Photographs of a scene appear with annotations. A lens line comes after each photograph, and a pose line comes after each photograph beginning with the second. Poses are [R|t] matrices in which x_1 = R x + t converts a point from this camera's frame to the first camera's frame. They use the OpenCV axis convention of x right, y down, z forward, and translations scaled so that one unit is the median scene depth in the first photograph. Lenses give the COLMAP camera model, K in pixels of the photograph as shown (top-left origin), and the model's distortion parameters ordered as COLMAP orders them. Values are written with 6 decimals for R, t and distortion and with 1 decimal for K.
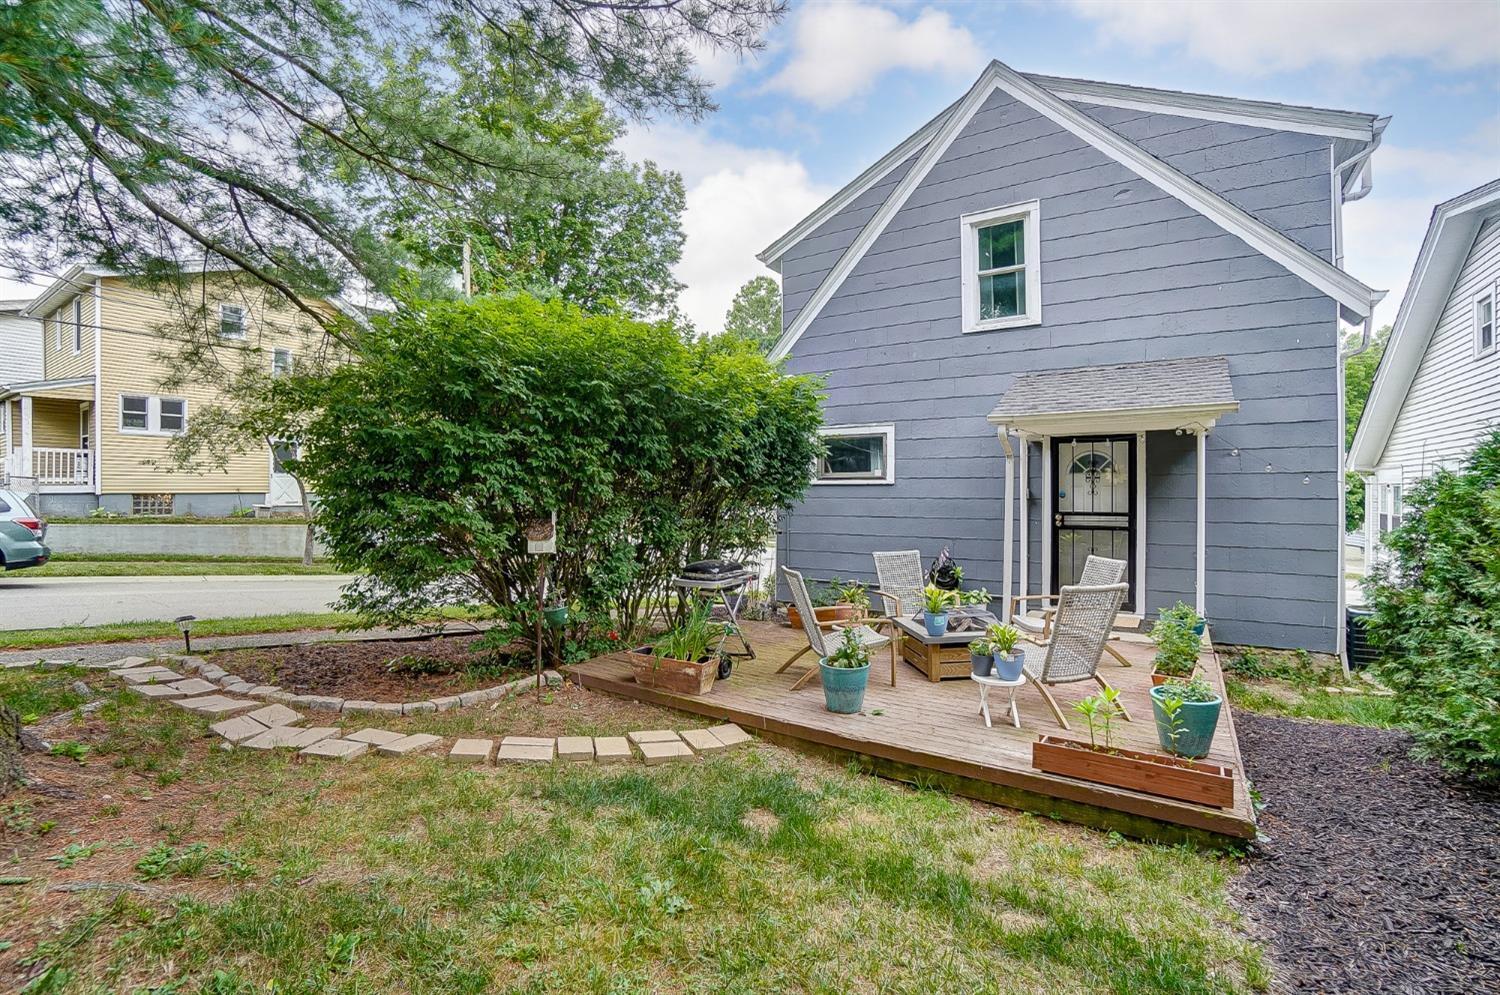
lens RADIAL K [[664.5, 0, 760.5], [0, 664.5, 490.3], [0, 0, 1]] dist [-0.060077, 0.020849]
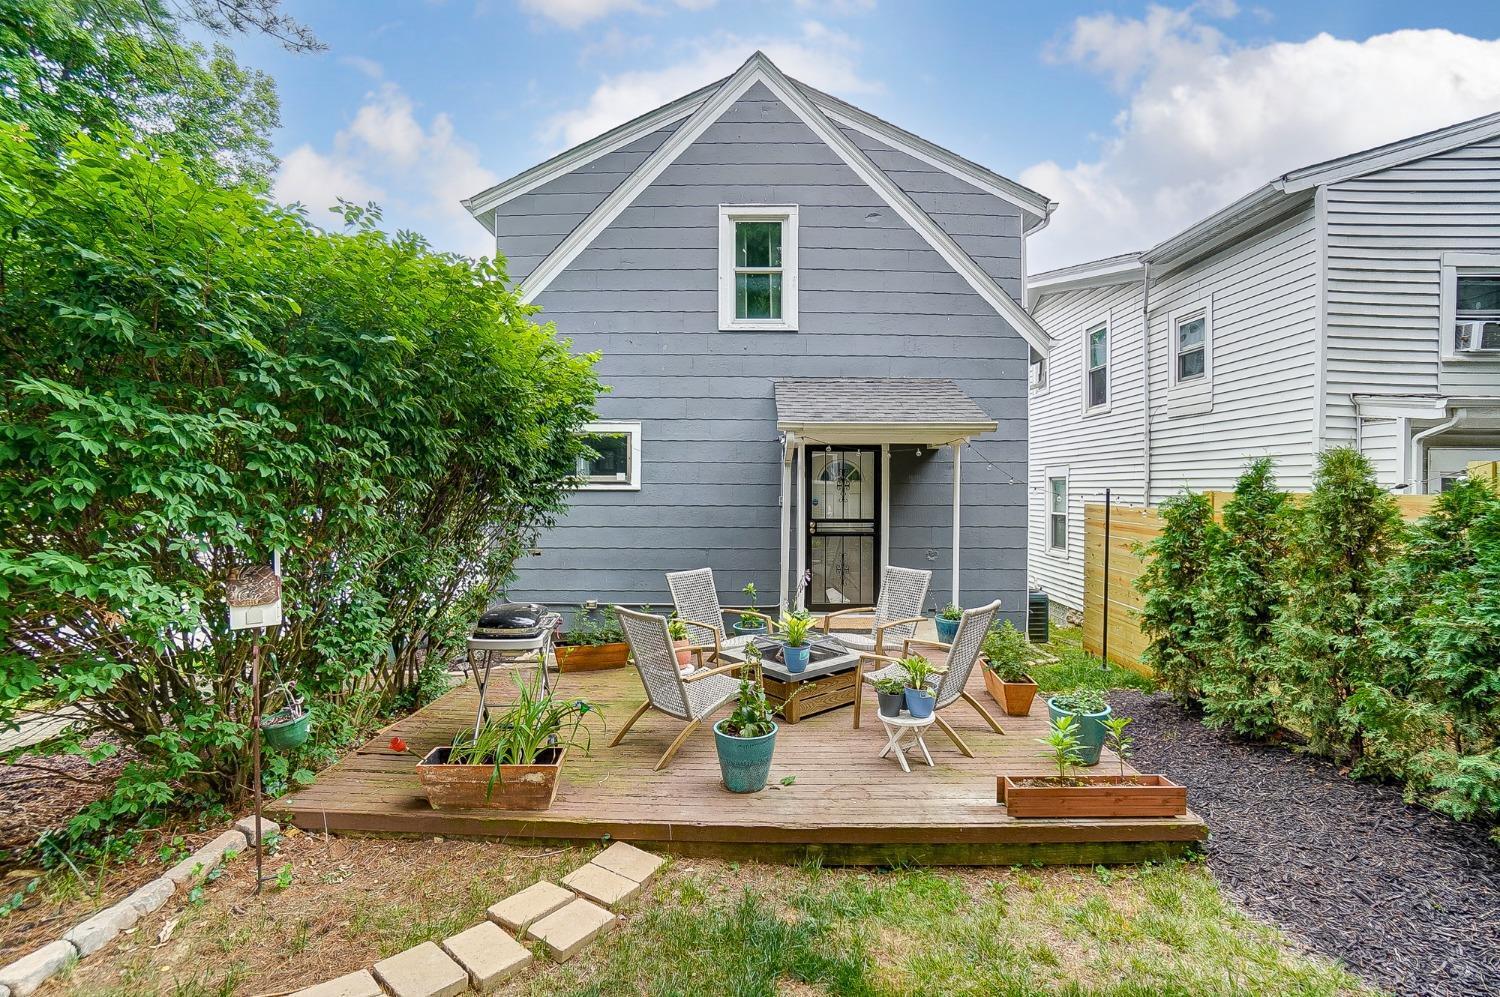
lens RADIAL K [[664.5, 0, 760.5], [0, 664.5, 491.3], [0, 0, 1]] dist [-0.060077, 0.020849]
pose [[0.841052, -0.000206, 0.540954, -0.174272], [-0.005173, 0.999951, 0.008423, -0.019115], [-0.540929, -0.009883, 0.841010, 0.193914]]
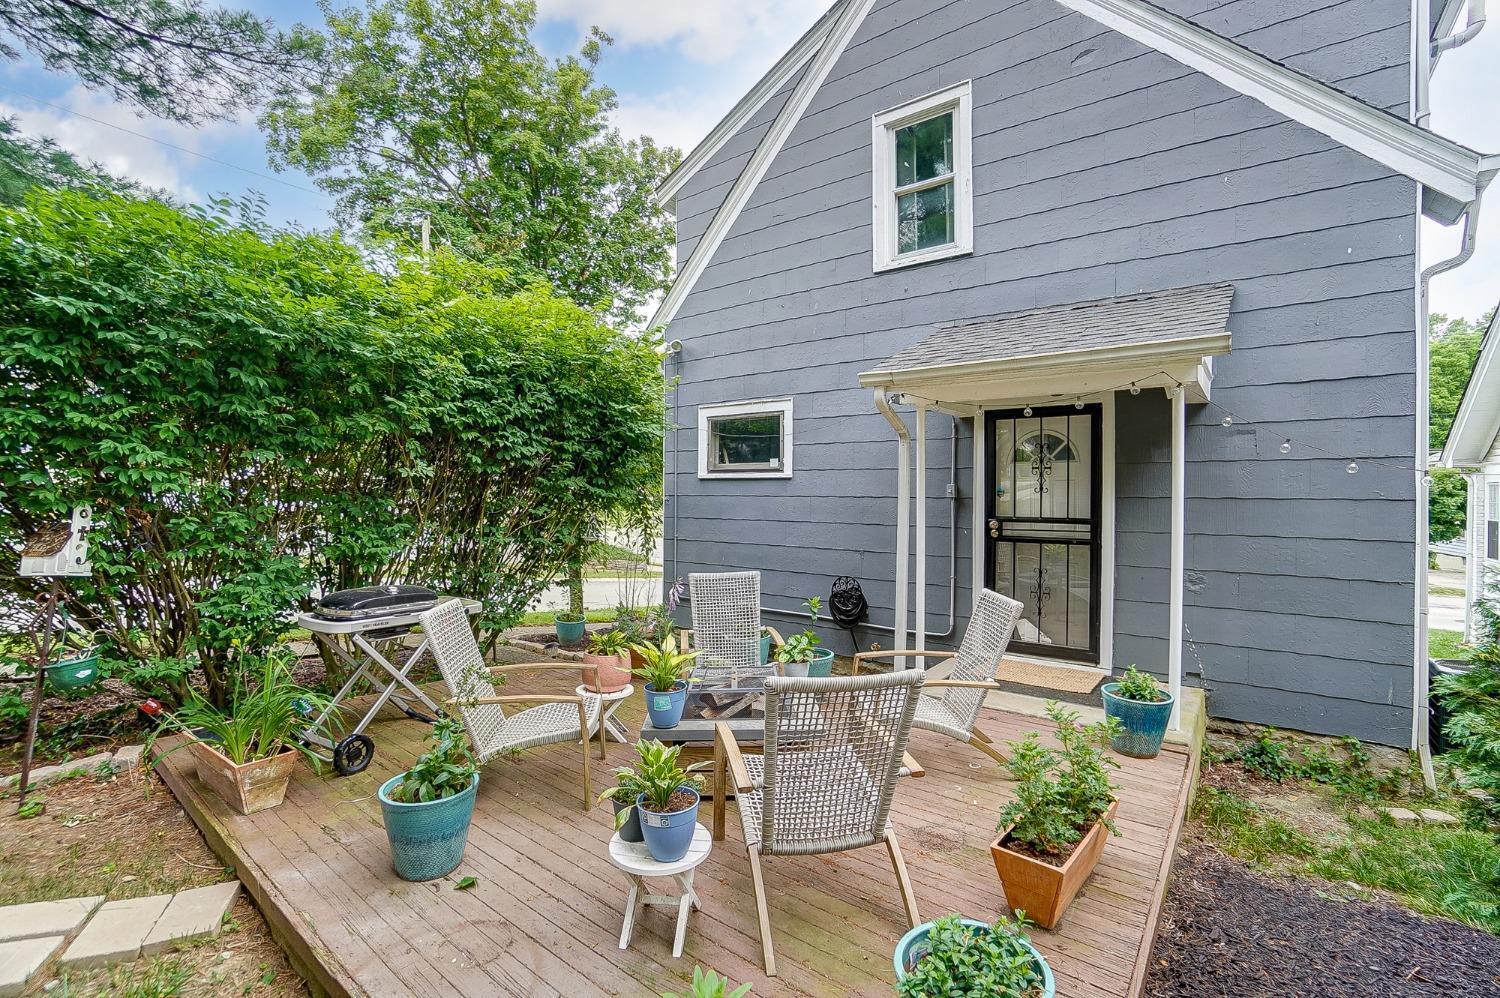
lens RADIAL K [[664.5, 0, 760.5], [0, 664.5, 491.8], [0, 0, 1]] dist [-0.060077, 0.020849]
pose [[0.996661, 0.005607, -0.081454, 0.273570], [-0.005263, 0.999976, 0.004436, 0.004373], [0.081477, -0.003992, 0.996667, 0.285918]]
